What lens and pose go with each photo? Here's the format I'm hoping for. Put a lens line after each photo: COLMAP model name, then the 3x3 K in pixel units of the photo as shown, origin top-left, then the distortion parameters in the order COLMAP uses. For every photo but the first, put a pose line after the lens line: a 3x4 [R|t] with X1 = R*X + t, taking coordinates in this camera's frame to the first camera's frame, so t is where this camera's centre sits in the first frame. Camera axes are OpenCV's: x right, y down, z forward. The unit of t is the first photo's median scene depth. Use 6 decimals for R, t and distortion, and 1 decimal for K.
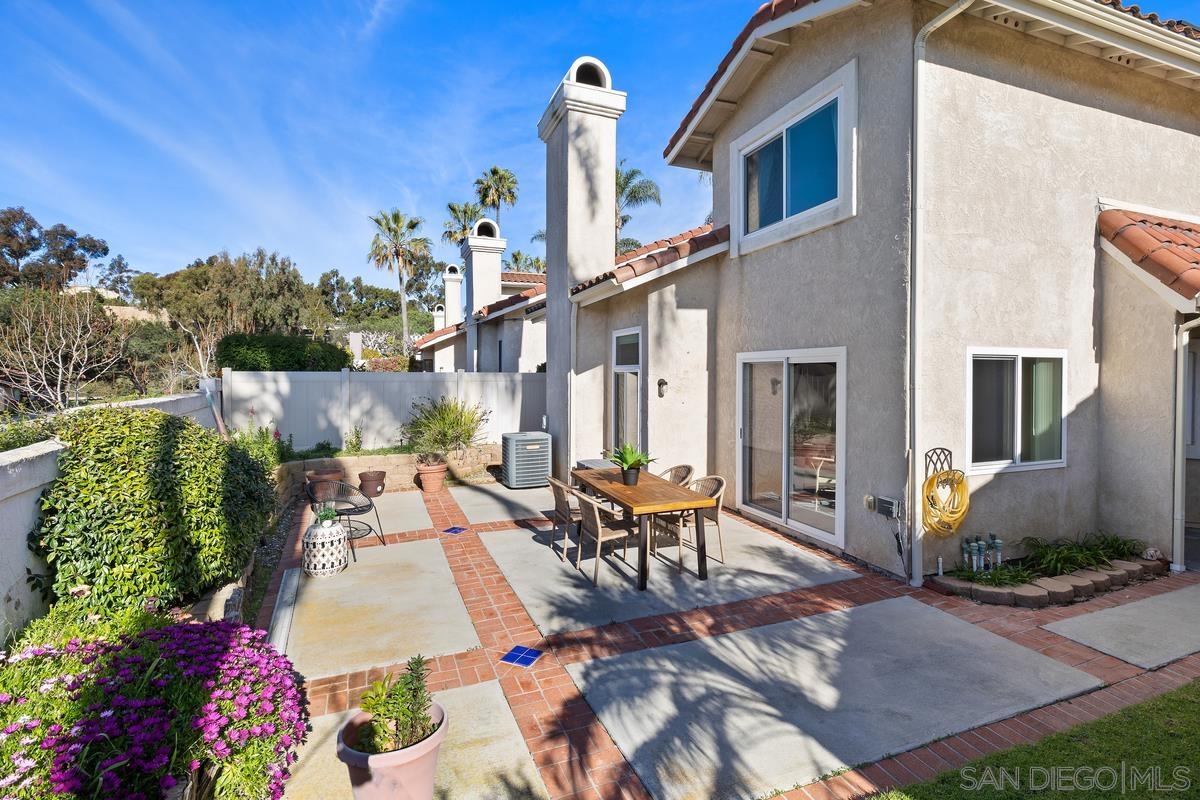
lens RADIAL K [[551.5, 0, 595.3], [0, 551.5, 387.3], [0, 0, 1]] dist [0.002048, -0.000391]
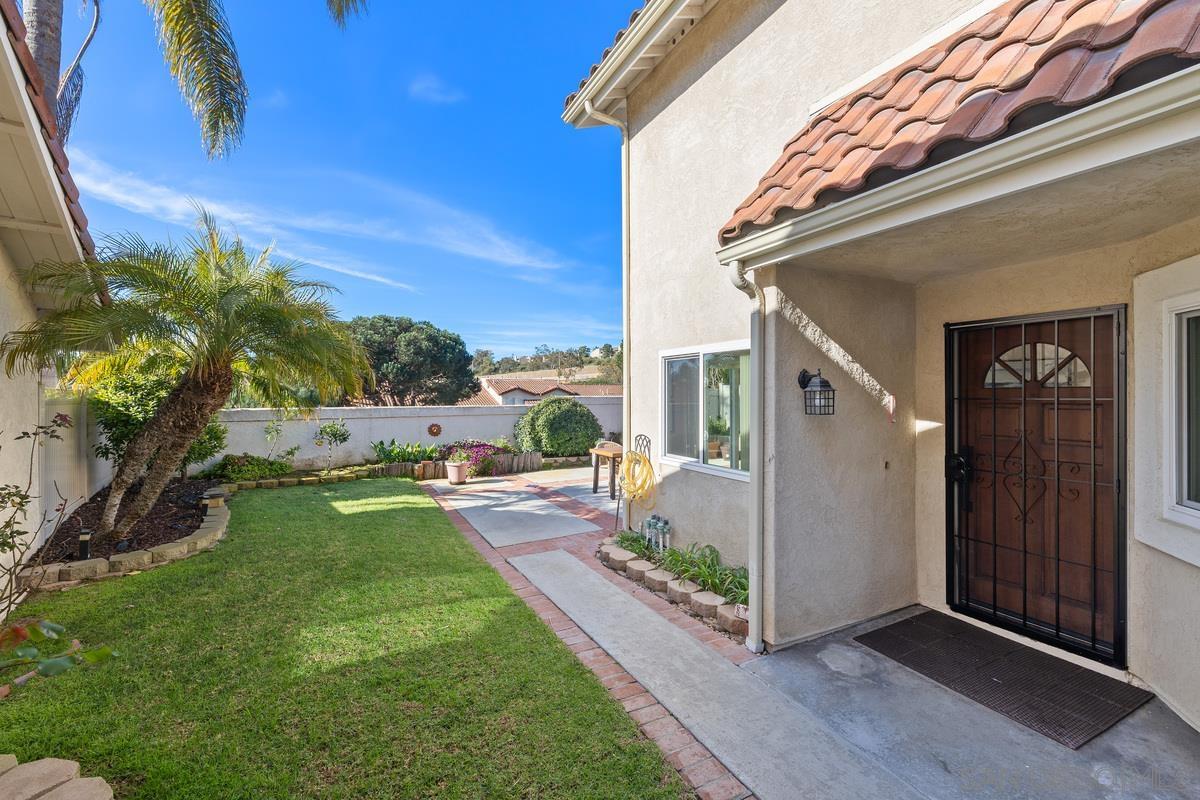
lens RADIAL K [[518.2, 0, 602.6], [0, 518.2, 397.5], [0, 0, 1]] dist [-0.000791, 0.000152]
pose [[0.104531, 0.010370, -0.994468, 1.746359], [-0.007001, 0.999929, 0.009691, 0.014549], [0.994497, 0.005950, 0.104597, 0.771260]]
